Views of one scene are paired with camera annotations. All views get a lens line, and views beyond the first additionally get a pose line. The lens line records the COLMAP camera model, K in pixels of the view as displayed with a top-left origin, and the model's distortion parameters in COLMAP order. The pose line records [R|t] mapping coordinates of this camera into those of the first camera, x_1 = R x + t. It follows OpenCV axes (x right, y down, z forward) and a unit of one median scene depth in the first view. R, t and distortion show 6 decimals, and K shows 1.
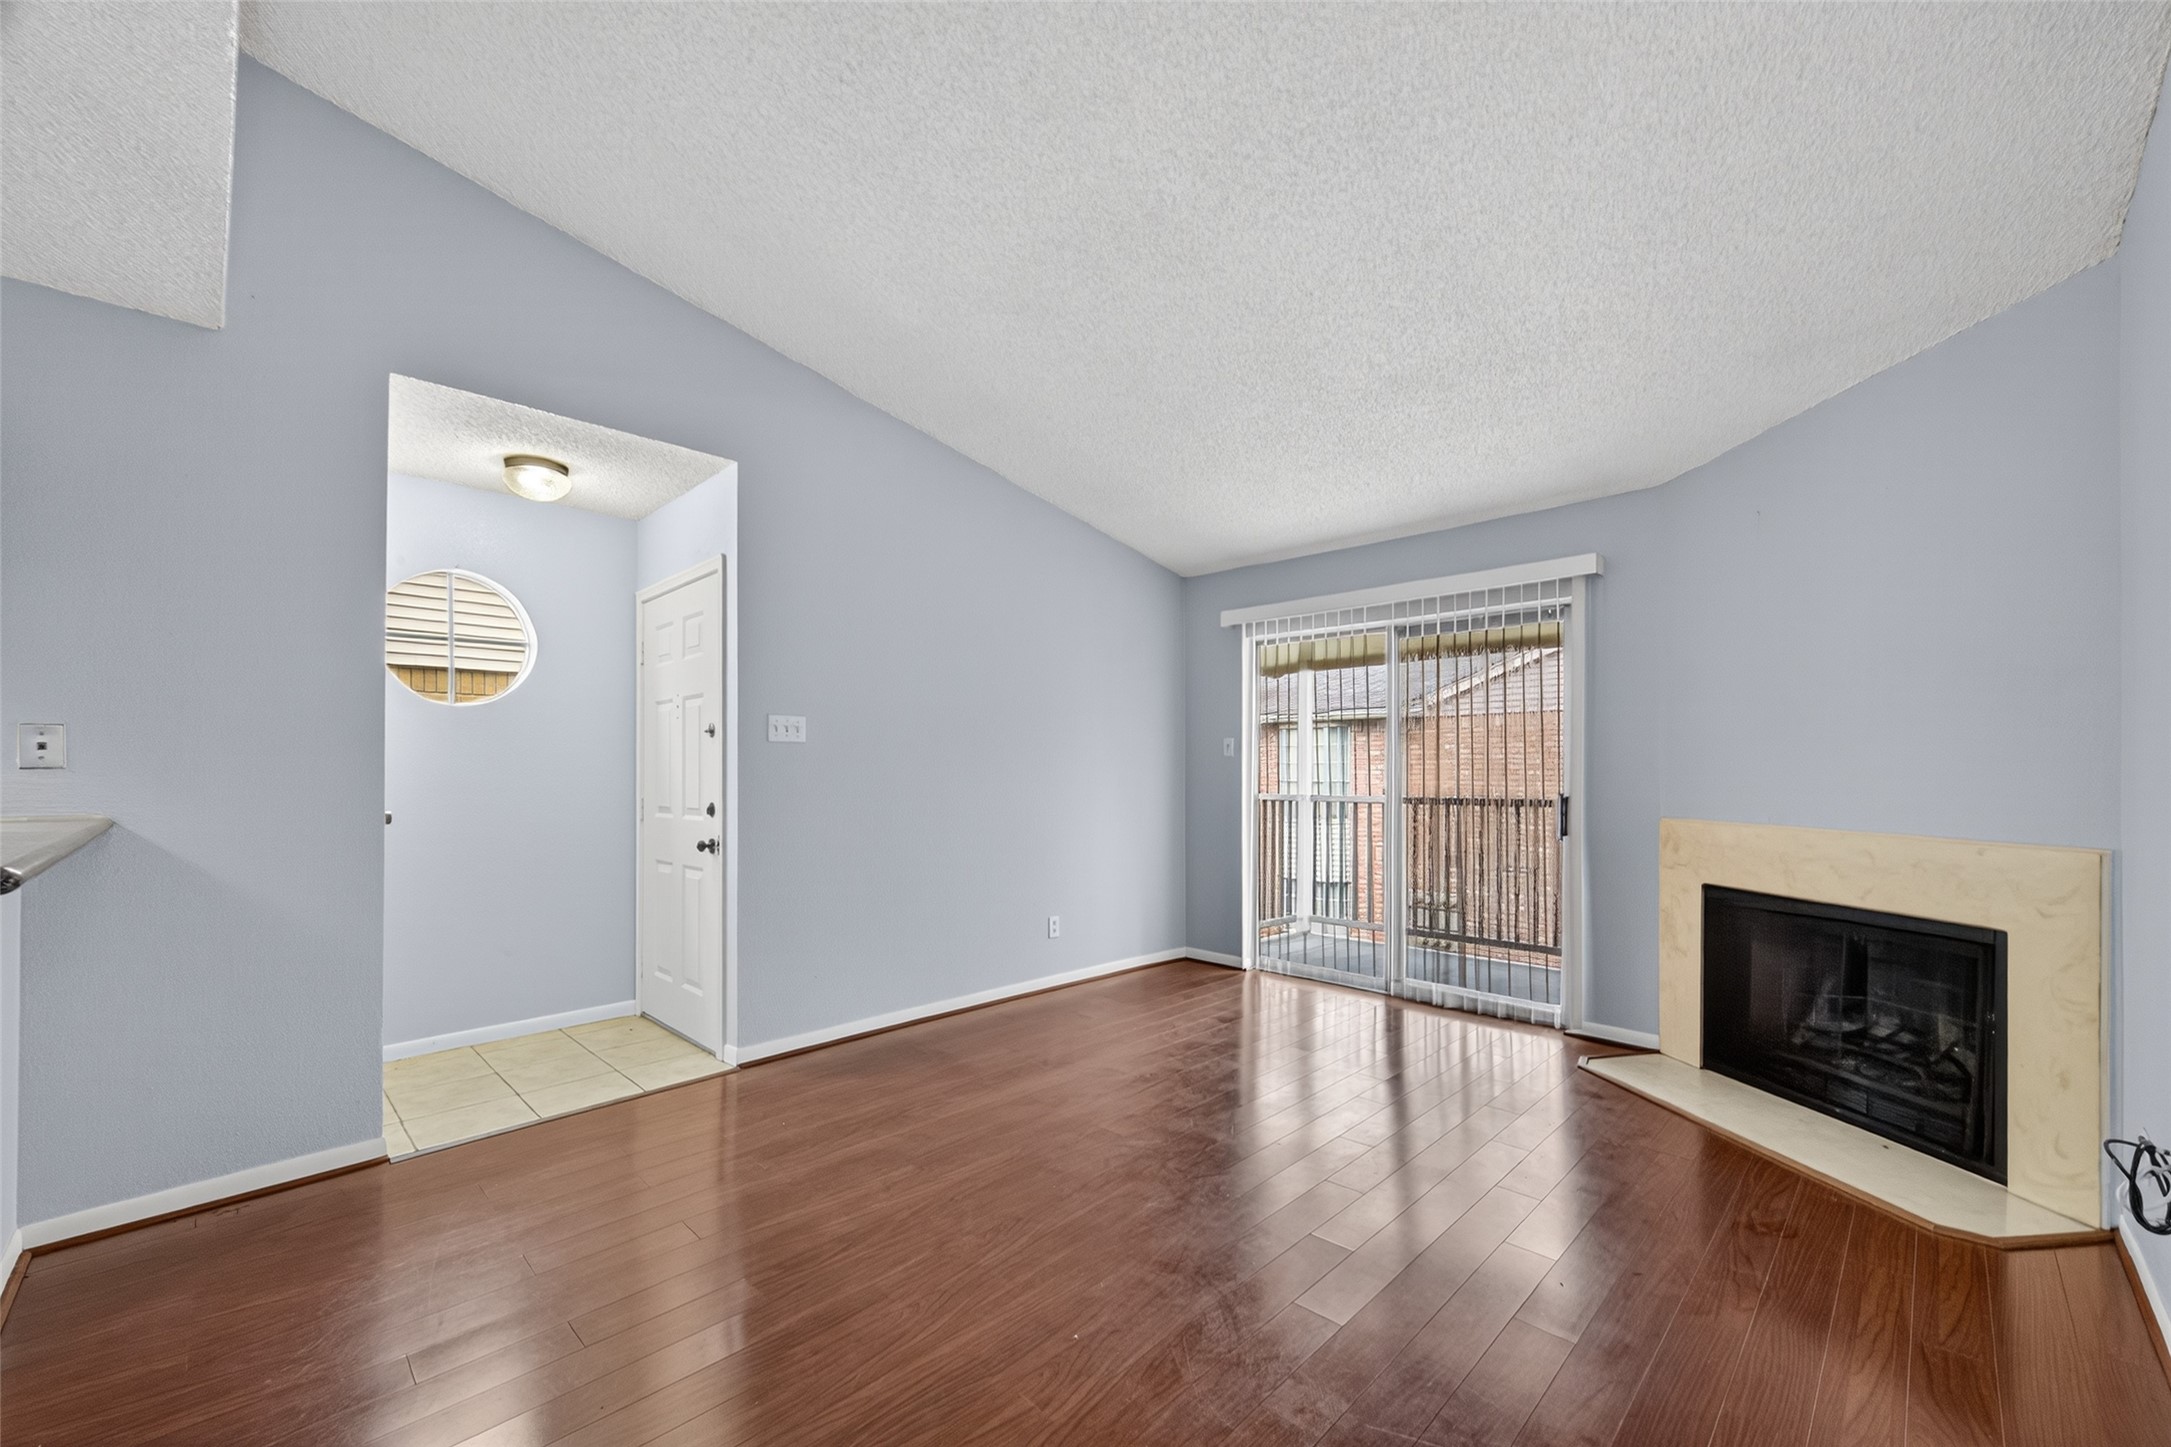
lens RADIAL K [[850.0, 0, 1076.0], [0, 850.0, 761.5], [0, 0, 1]] dist [0.016330, -0.001954]
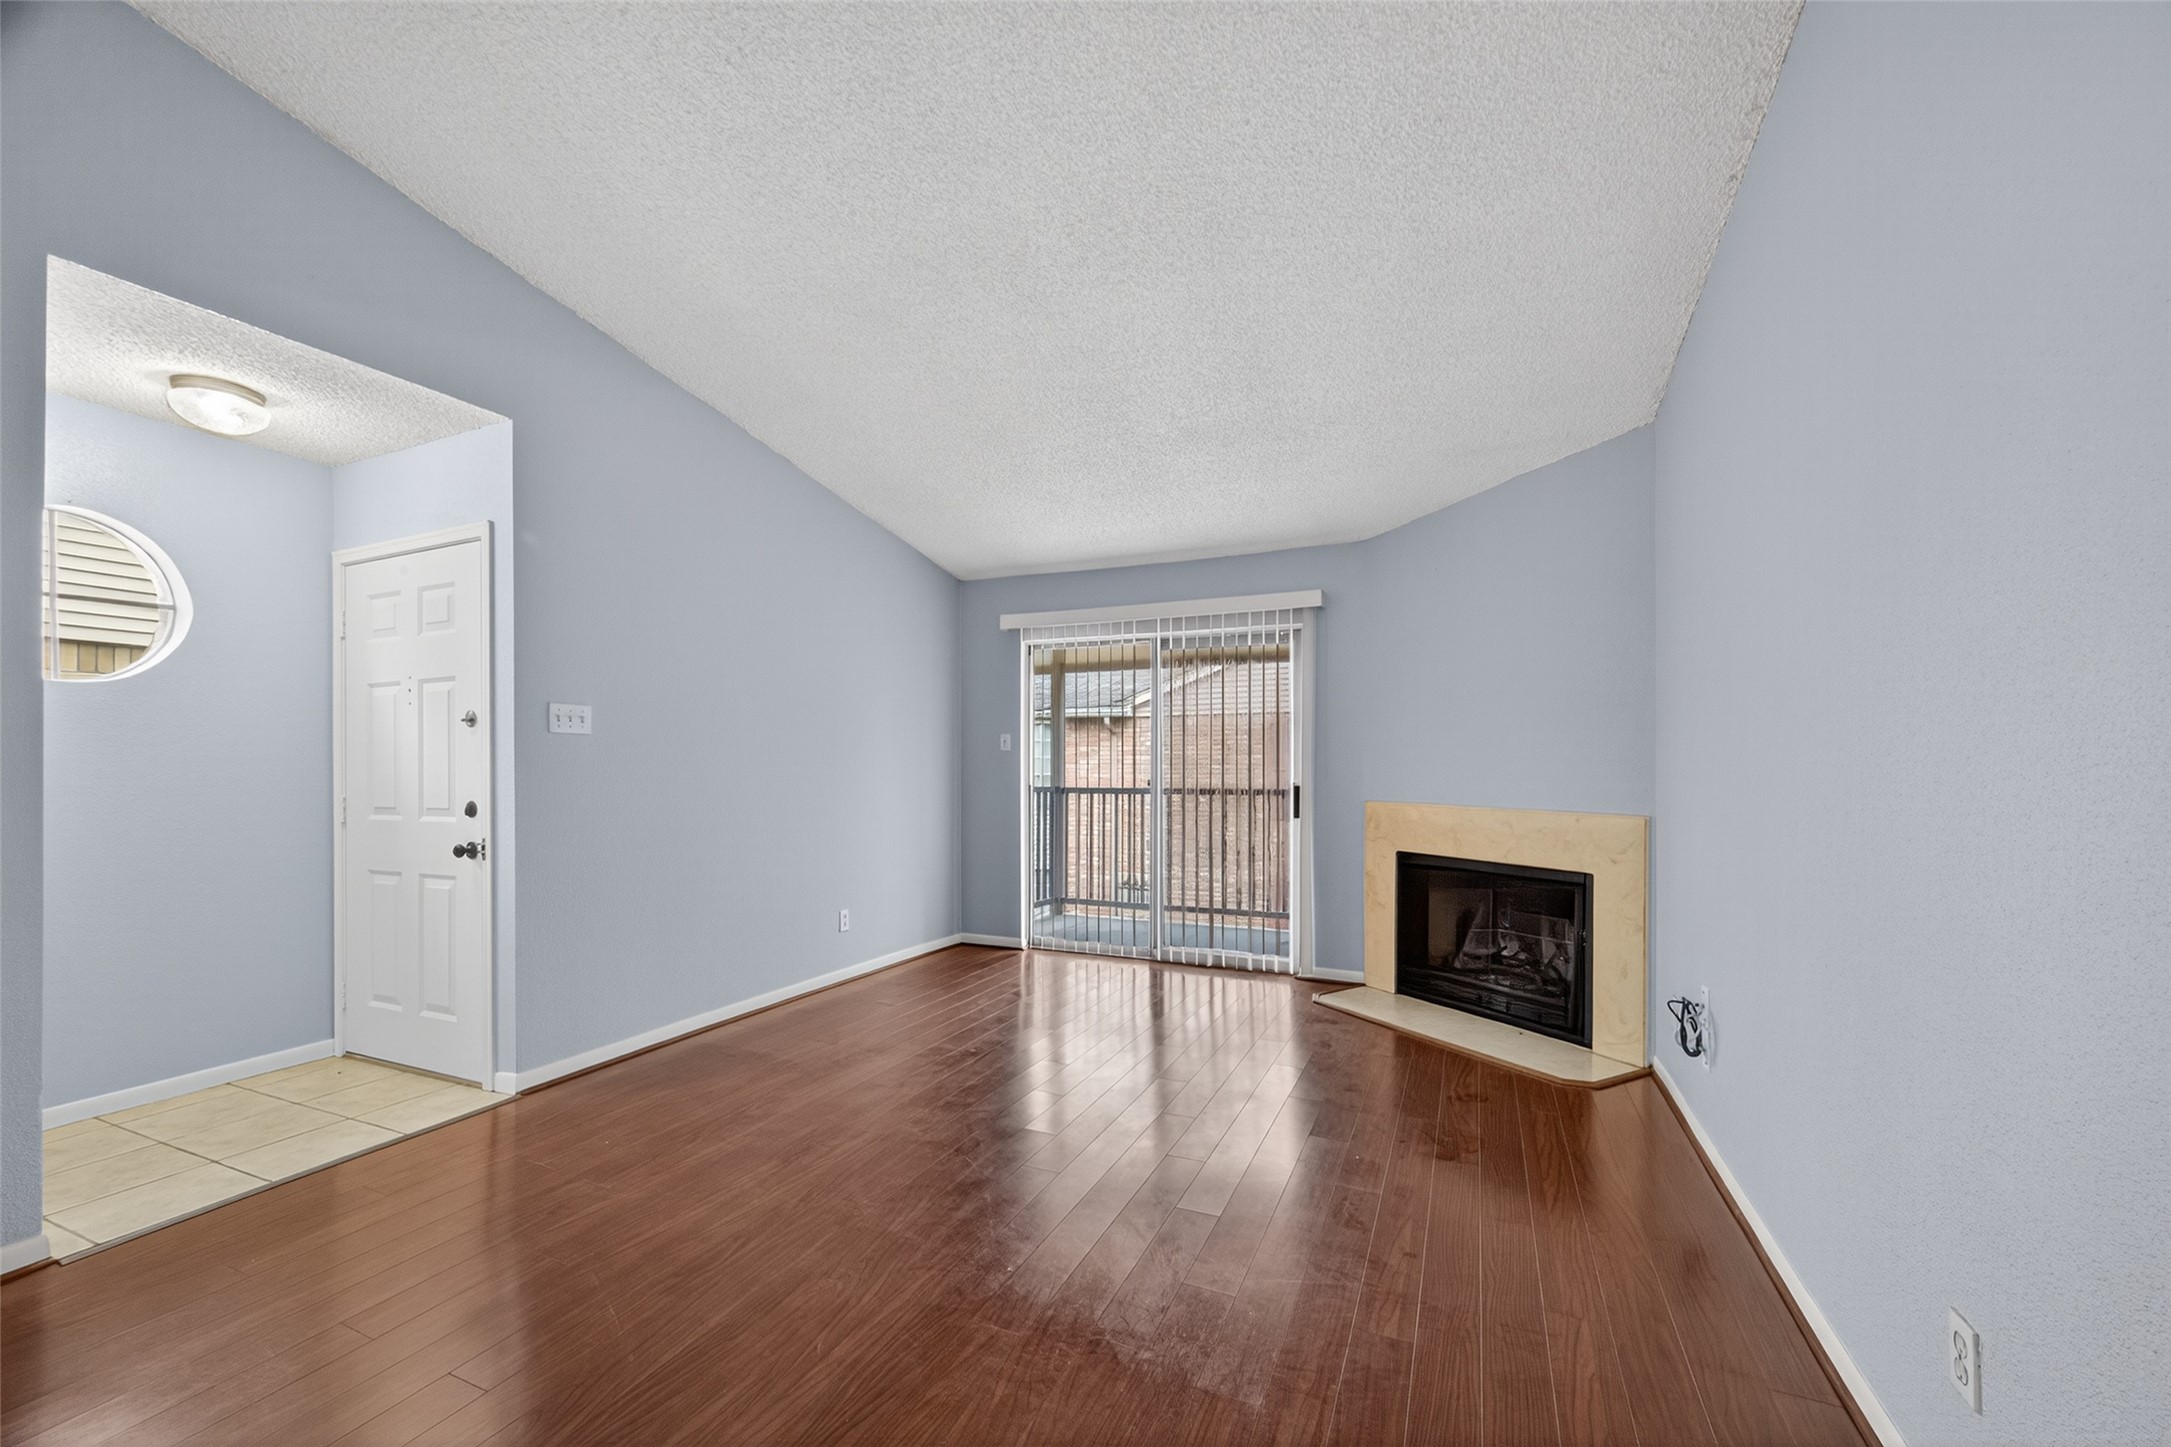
lens RADIAL K [[850.0, 0, 1052.9], [0, 850.0, 759.8], [0, 0, 1]] dist [0.016330, -0.001954]
pose [[0.942553, 0.001550, 0.334053, -0.163117], [-0.003124, 0.999986, 0.004177, -0.000194], [-0.334042, -0.004981, 0.942545, -0.035656]]
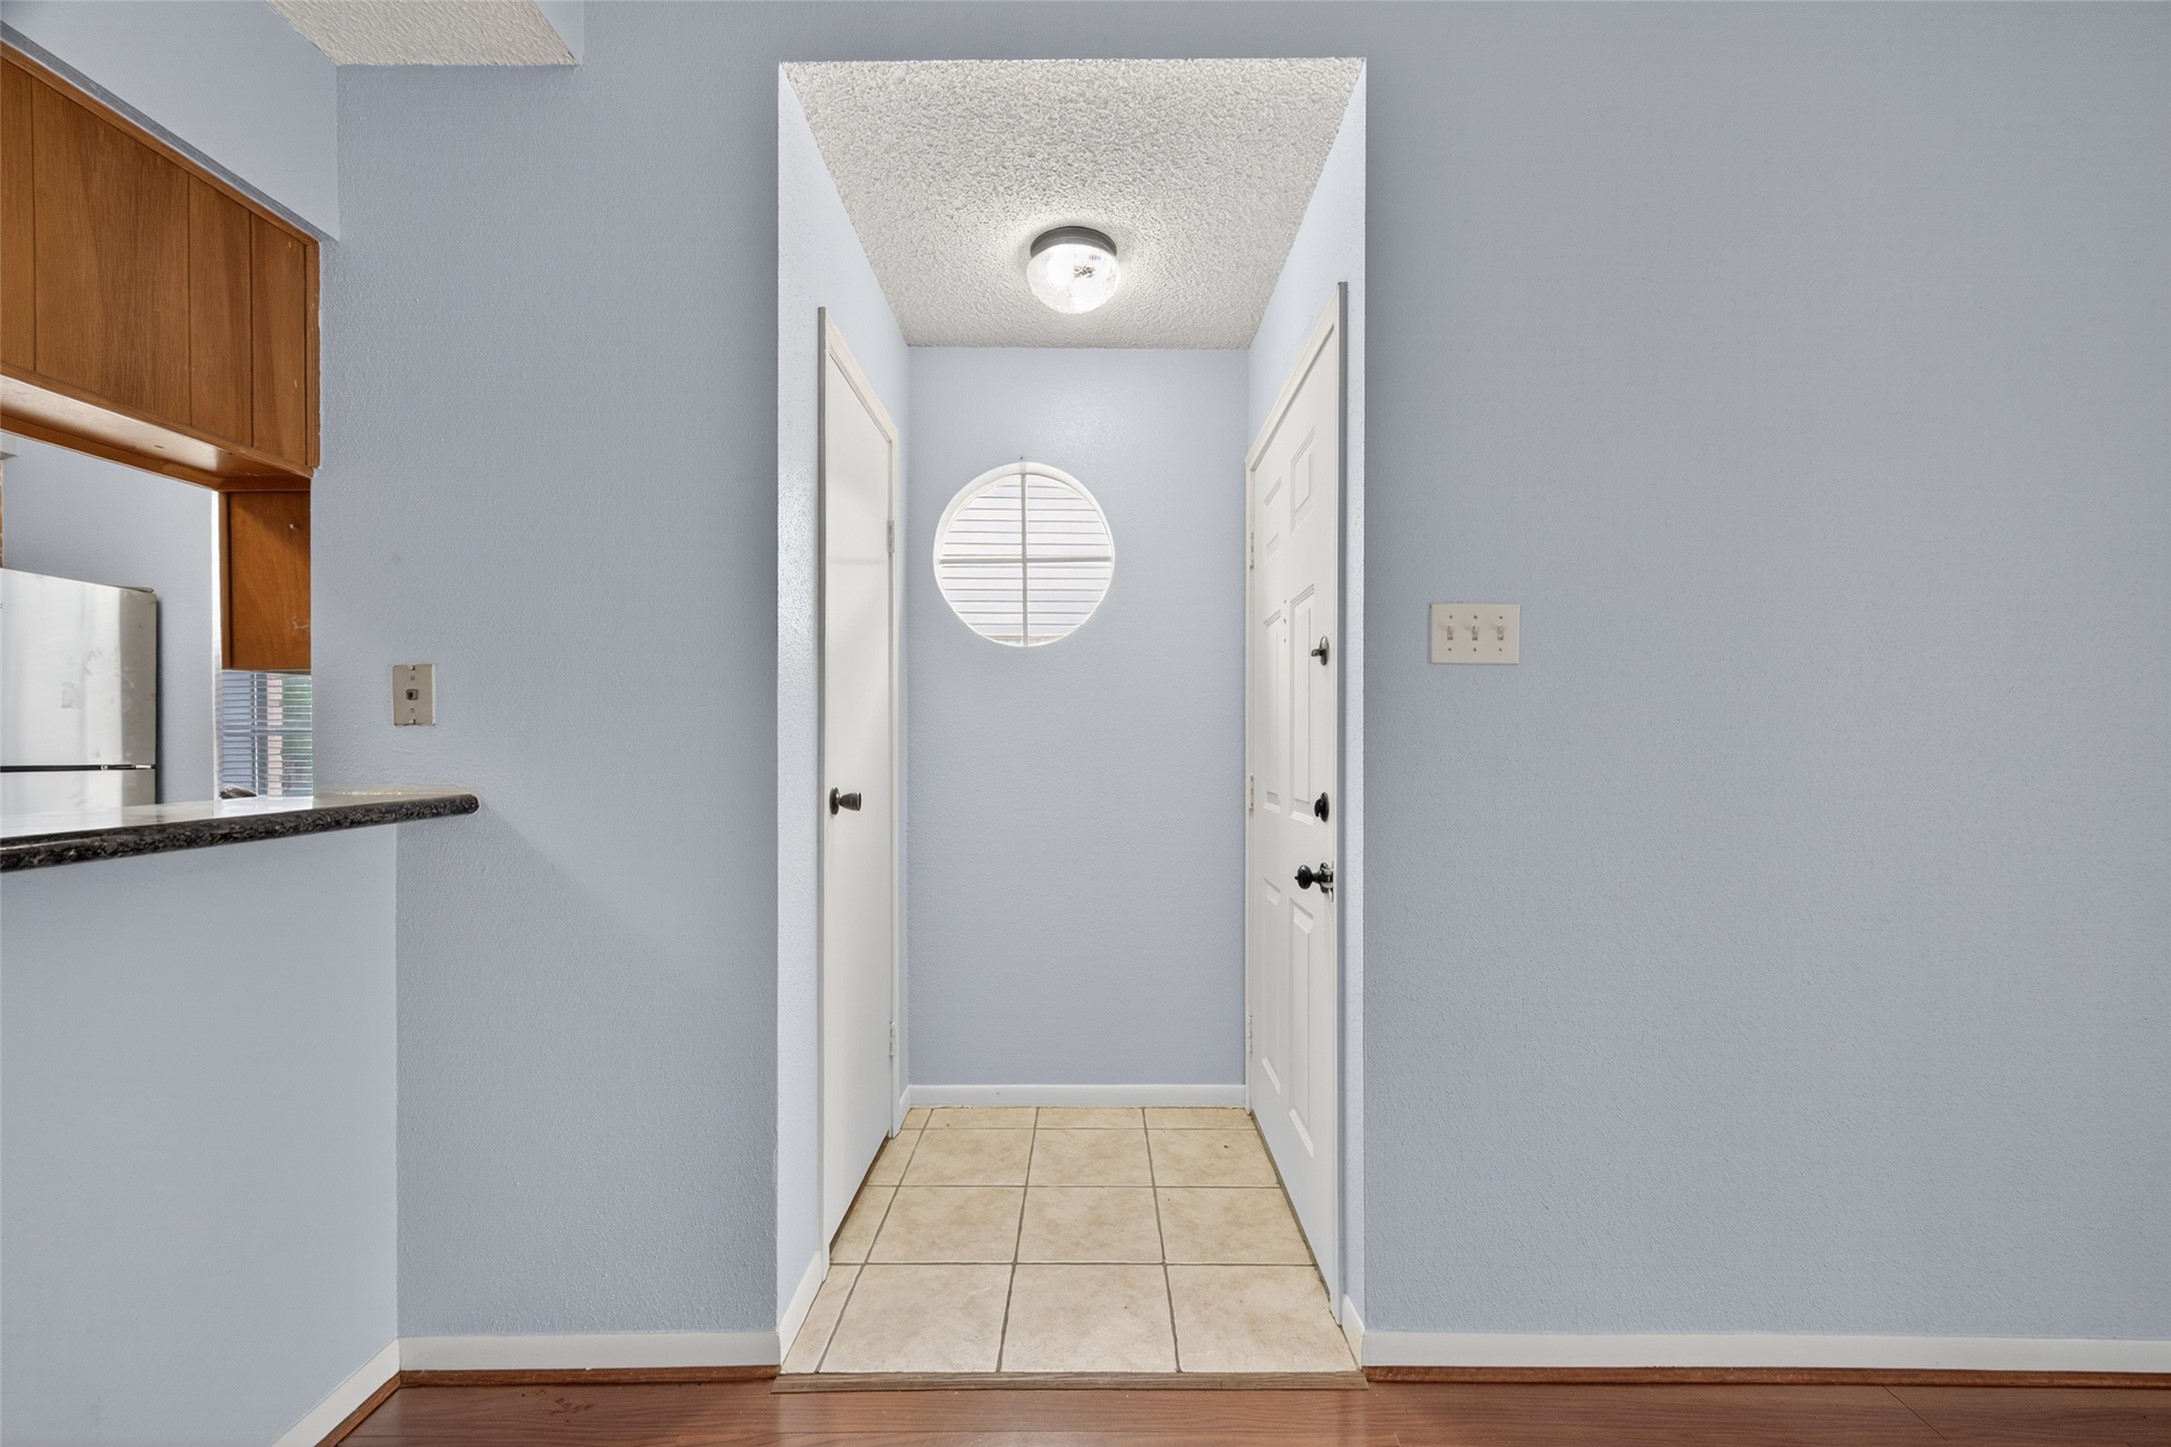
lens RADIAL K [[850.0, 0, 1095.9], [0, 850.0, 742.2], [0, 0, 1]] dist [0.016330, -0.001954]
pose [[0.708869, 0.006165, -0.705313, -0.172751], [0.003638, 0.999917, 0.012396, 0.011670], [0.705331, -0.011353, 0.708787, 0.568346]]
